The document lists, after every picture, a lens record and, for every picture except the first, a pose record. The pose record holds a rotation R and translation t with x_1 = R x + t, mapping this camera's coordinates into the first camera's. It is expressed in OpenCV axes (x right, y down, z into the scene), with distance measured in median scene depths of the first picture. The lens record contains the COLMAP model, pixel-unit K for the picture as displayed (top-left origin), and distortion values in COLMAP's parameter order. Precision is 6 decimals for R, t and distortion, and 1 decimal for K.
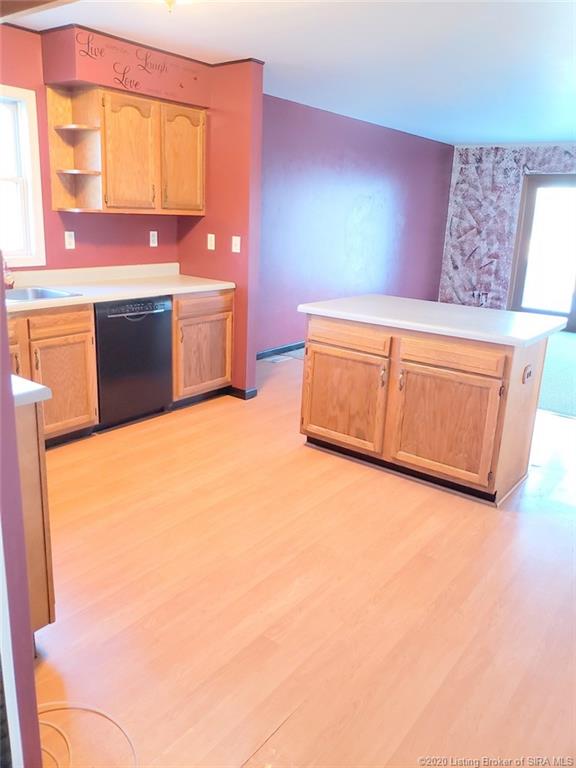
lens RADIAL K [[620.7, 0, 285.3], [0, 620.7, 379.5], [0, 0, 1]] dist [0.029016, -0.019131]
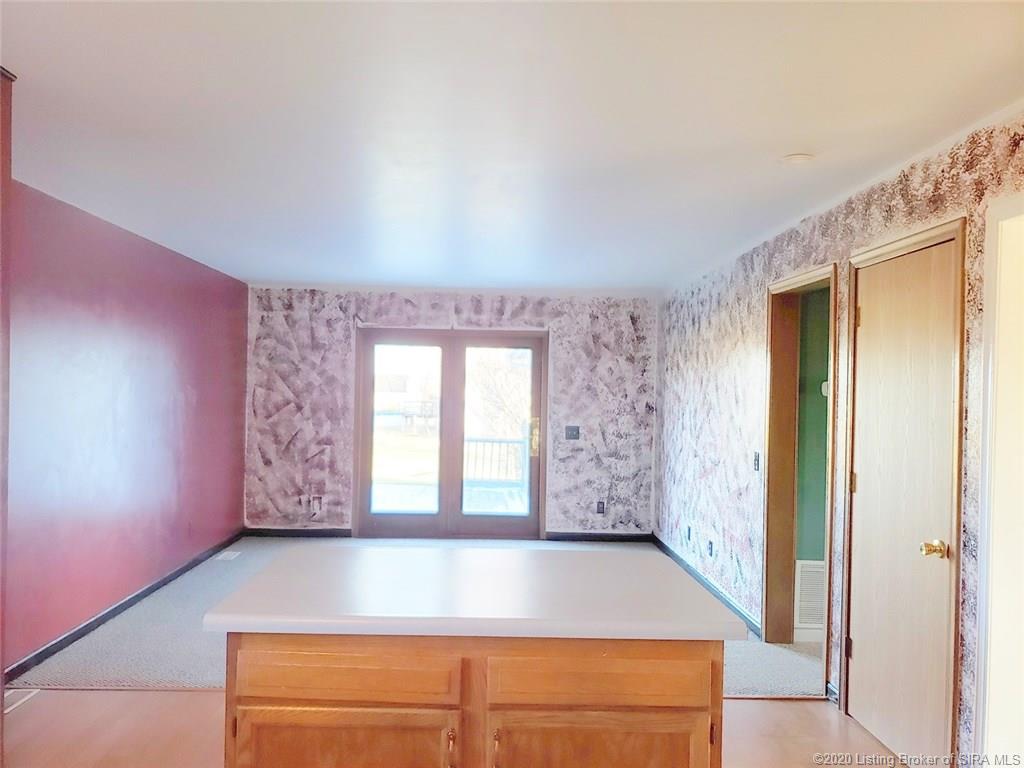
lens RADIAL K [[827.6, 0, 512.5], [0, 827.6, 391.9], [0, 0, 1]] dist [0.029016, -0.019131]
pose [[0.779579, -0.030268, 0.625572, -0.067461], [0.179020, 0.967928, -0.176260, -0.056106], [-0.600173, 0.249399, 0.759995, 0.183737]]
